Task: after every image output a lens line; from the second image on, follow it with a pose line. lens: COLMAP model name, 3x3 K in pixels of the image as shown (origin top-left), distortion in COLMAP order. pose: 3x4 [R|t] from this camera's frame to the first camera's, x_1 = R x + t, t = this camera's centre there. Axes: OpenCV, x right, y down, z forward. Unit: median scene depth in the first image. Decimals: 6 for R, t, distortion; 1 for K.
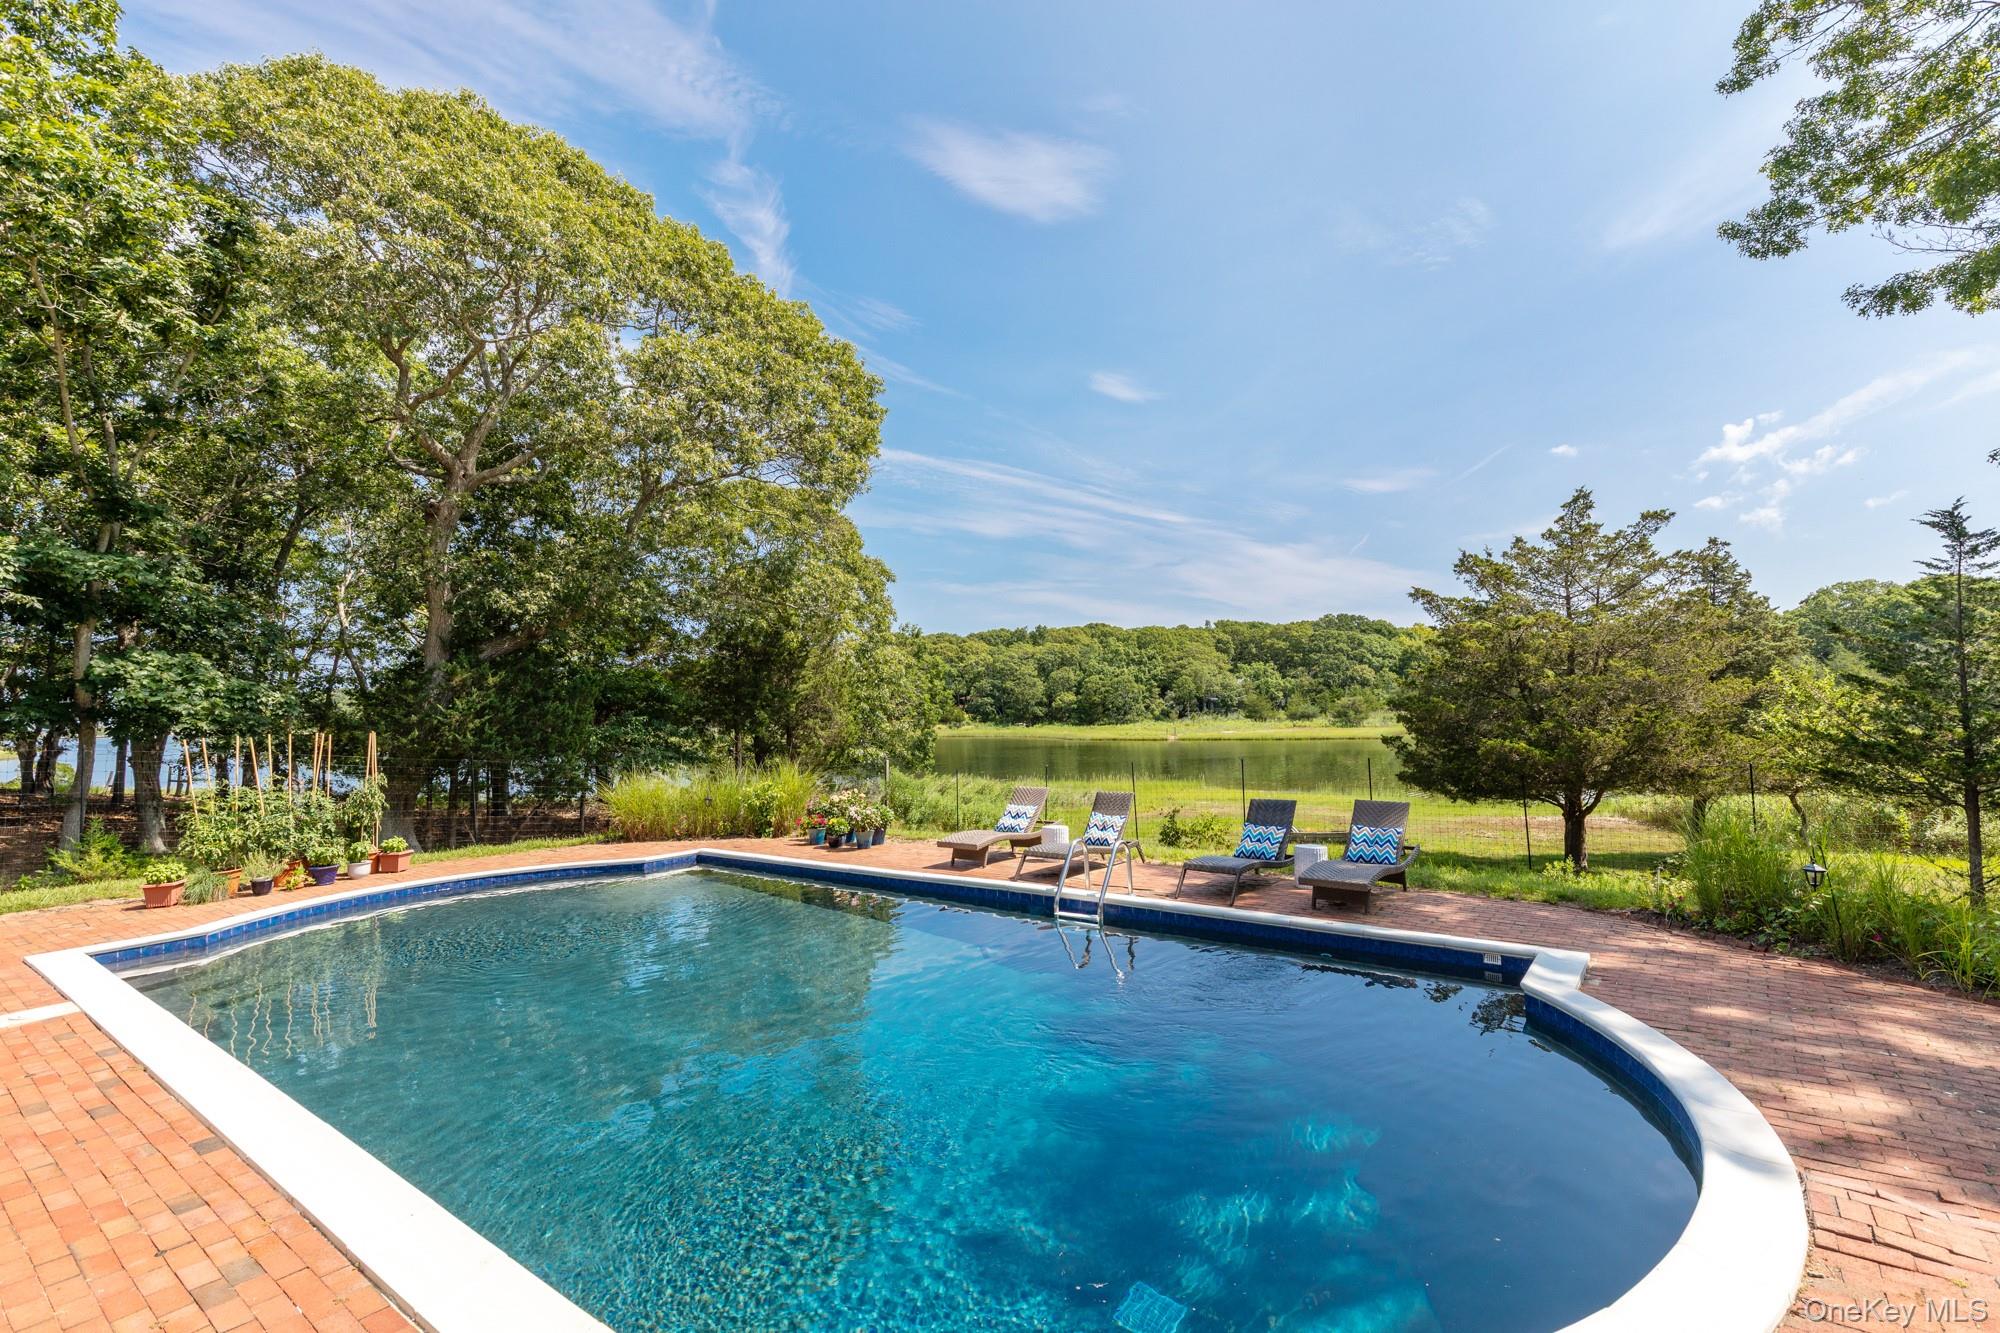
lens RADIAL K [[907.0, 0, 1007.1], [0, 907.0, 671.6], [0, 0, 1]] dist [0.011043, -0.000044]
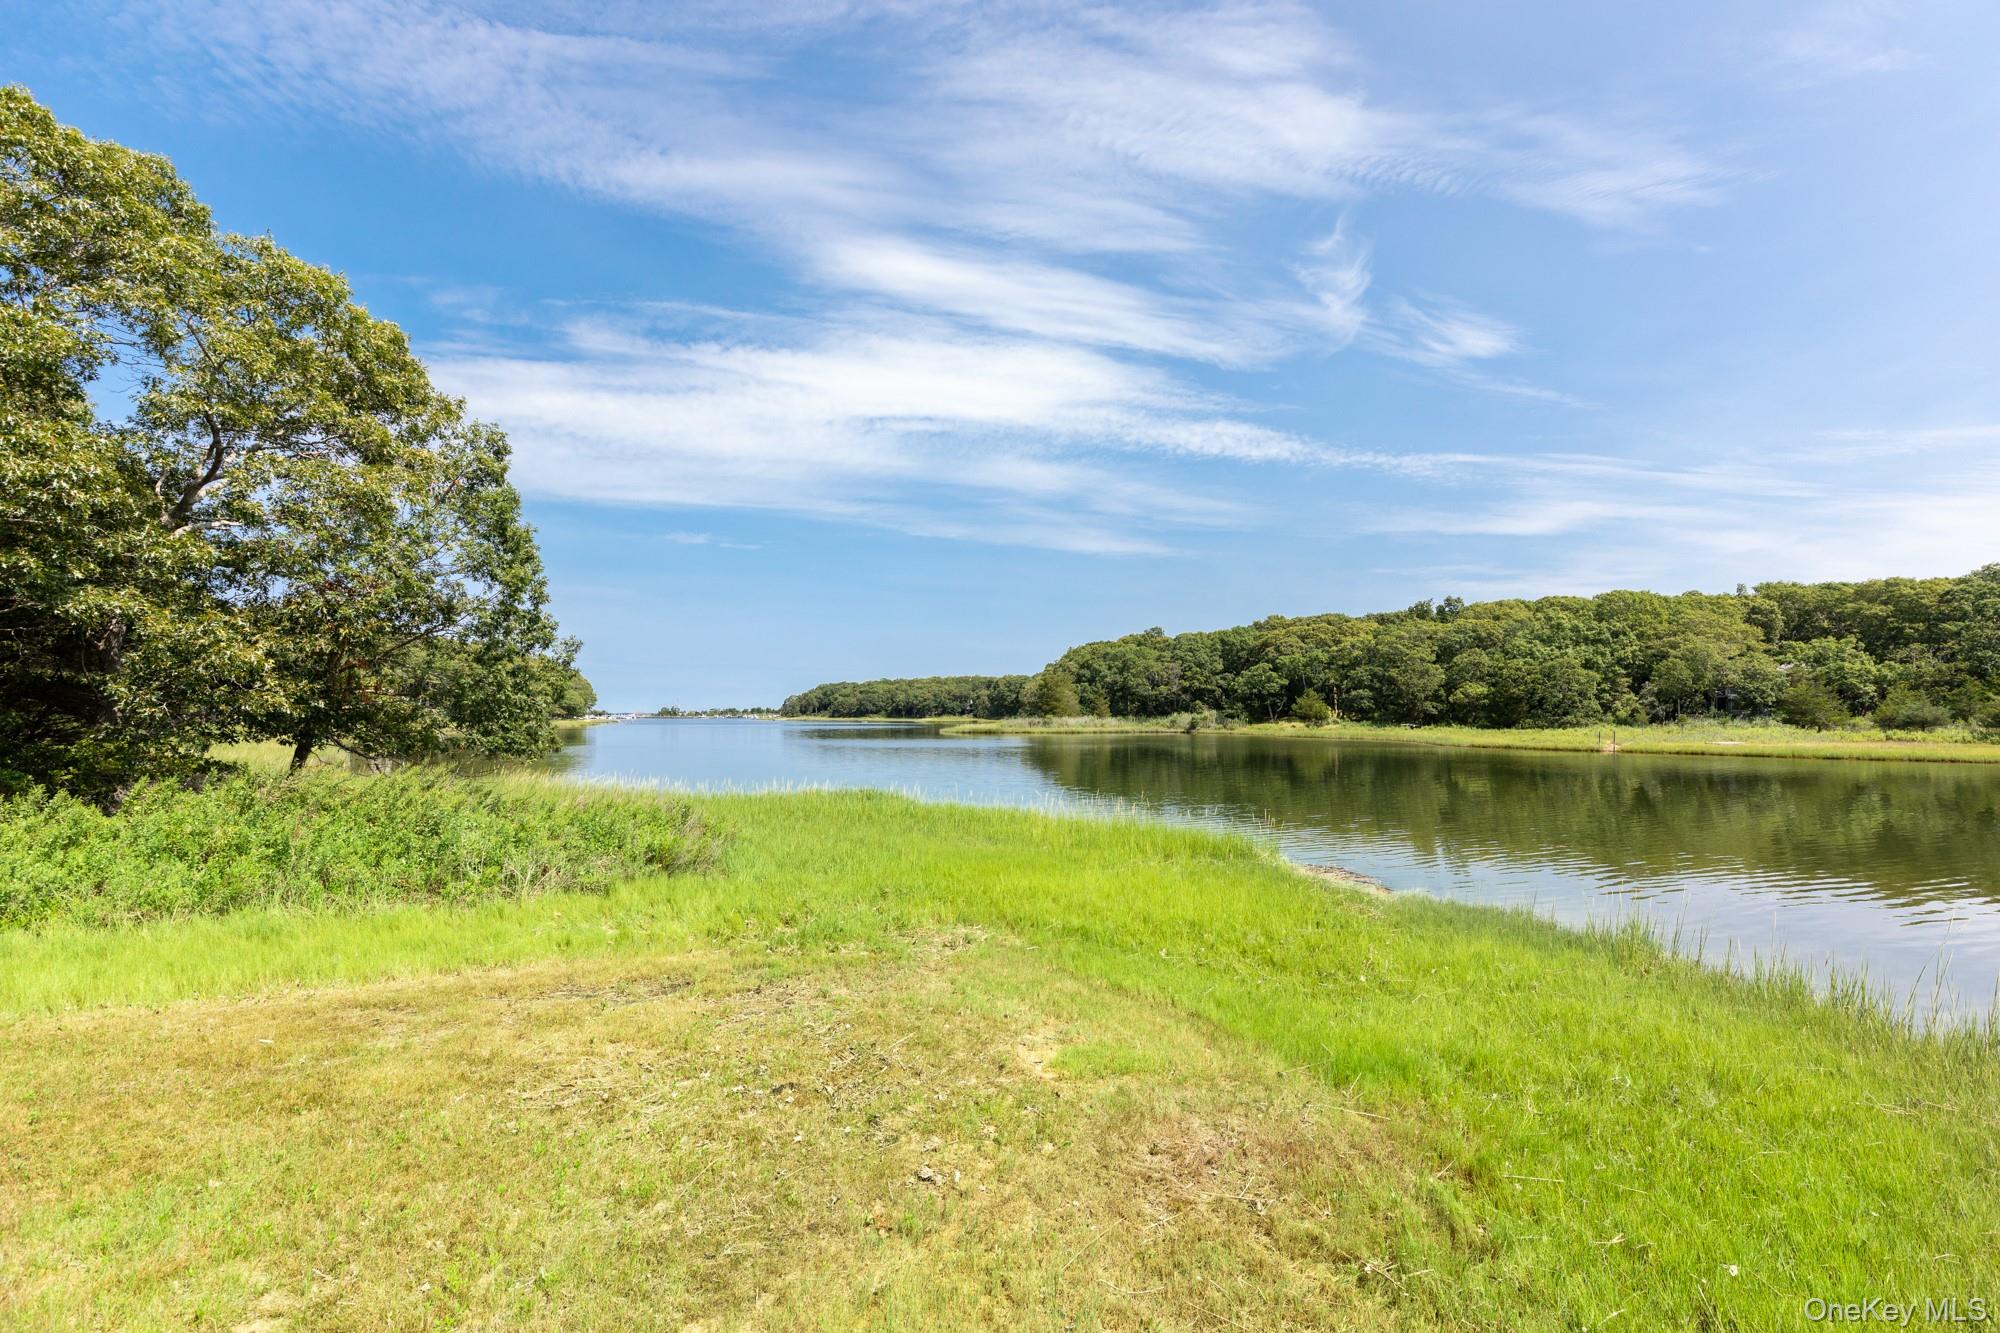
lens RADIAL K [[879.4, 0, 1004.0], [0, 879.4, 691.6], [0, 0, 1]] dist [-0.001532, -0.000270]
pose [[0.871098, 0.012984, -0.490938, 0.083558], [-0.003661, 0.999794, 0.019947, 0.017260], [0.491096, -0.015578, 0.870966, 0.199854]]
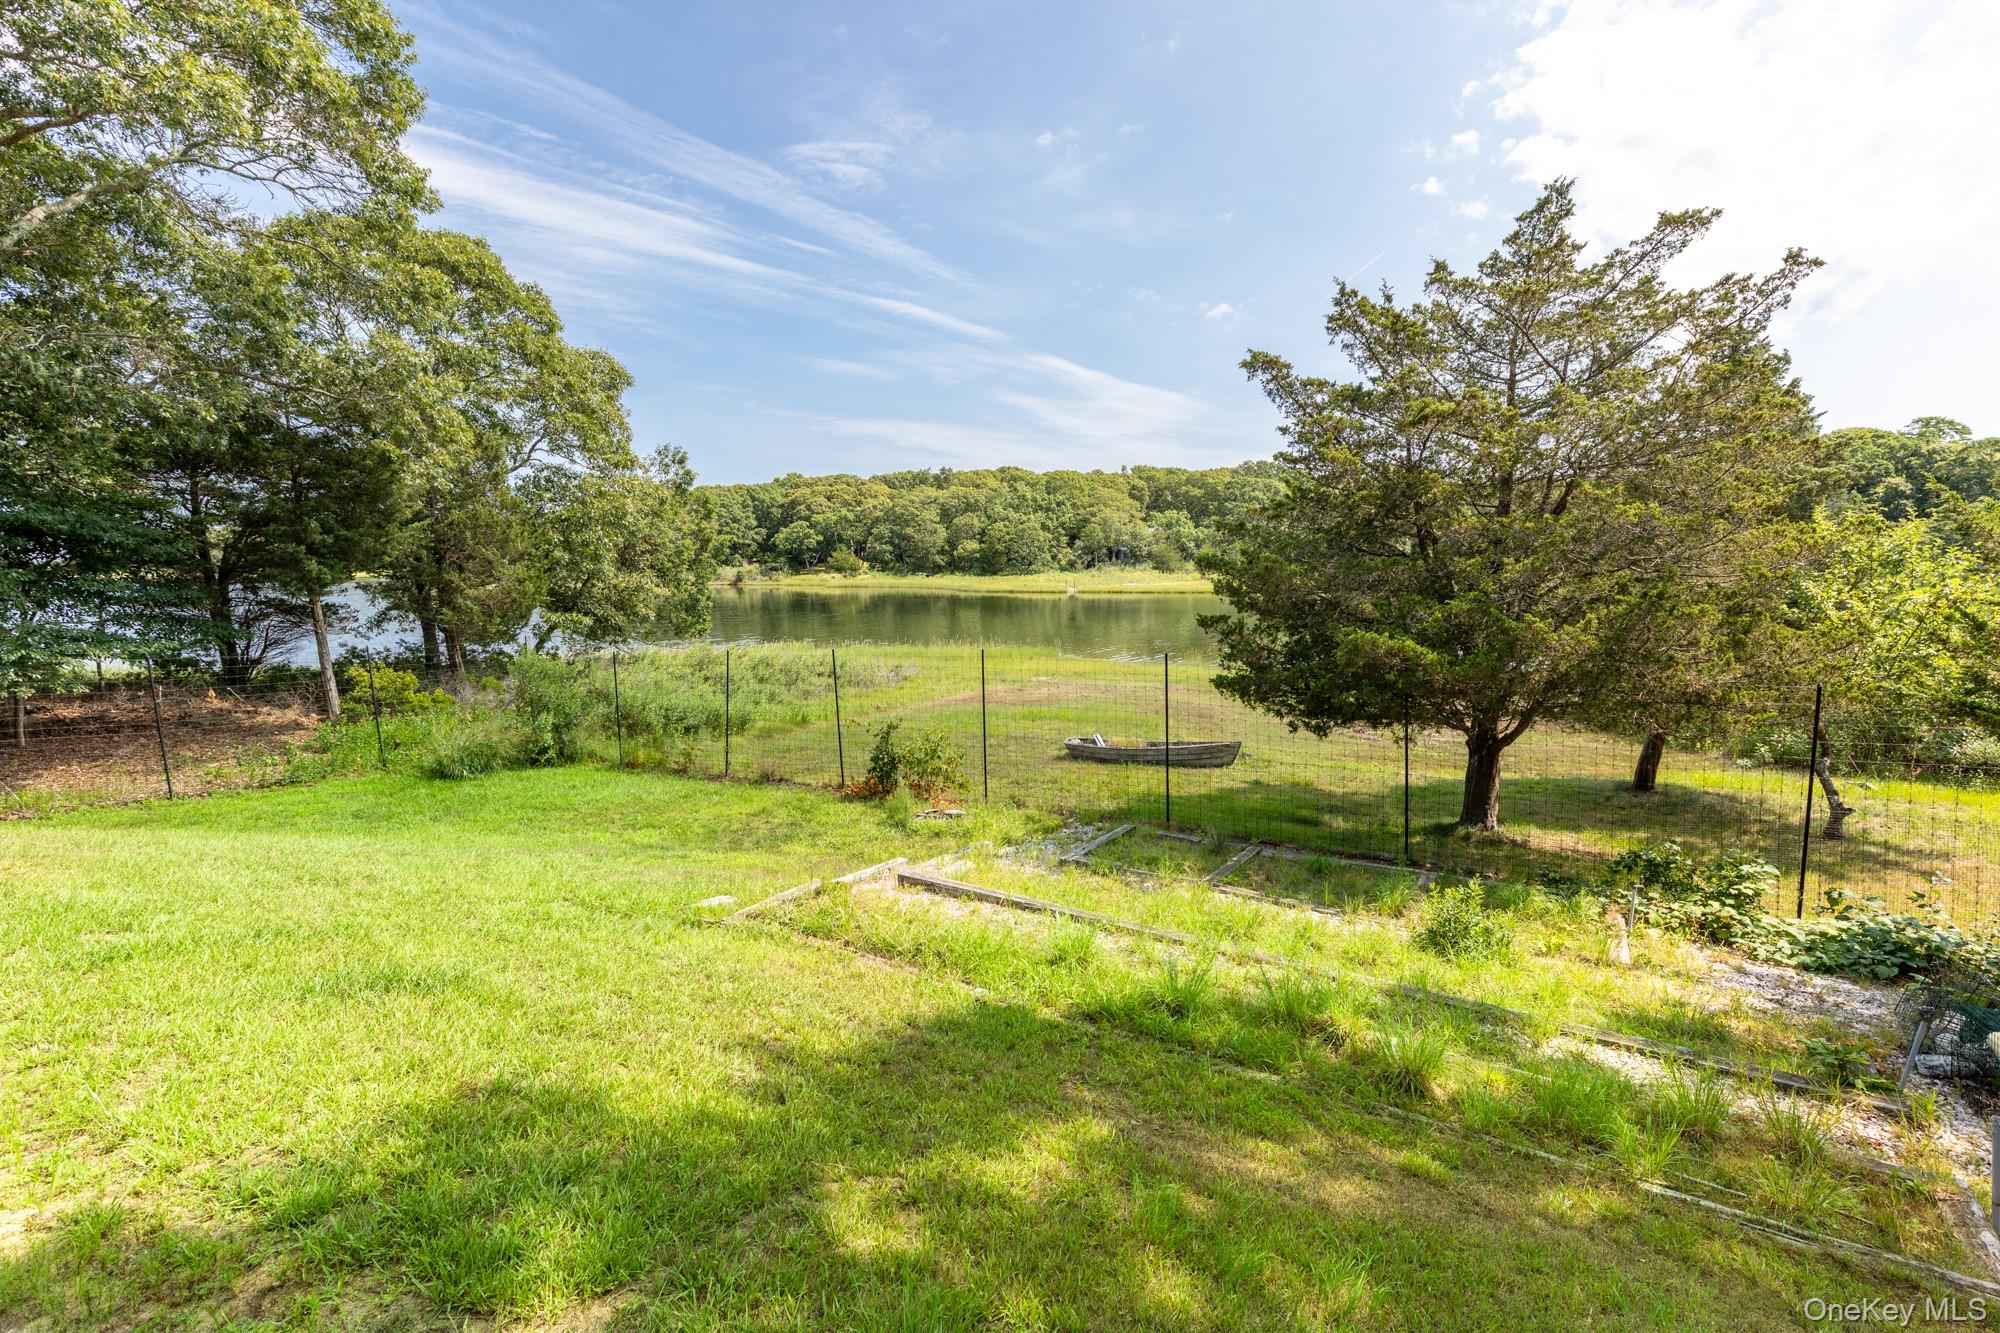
lens RADIAL K [[907.0, 0, 1007.1], [0, 907.0, 671.6], [0, 0, 1]] dist [0.011043, -0.000044]
pose [[0.996810, -0.000593, 0.079815, 0.029435], [-0.012655, 0.986150, 0.165373, 0.001153], [-0.078808, -0.165856, 0.982996, 0.050224]]
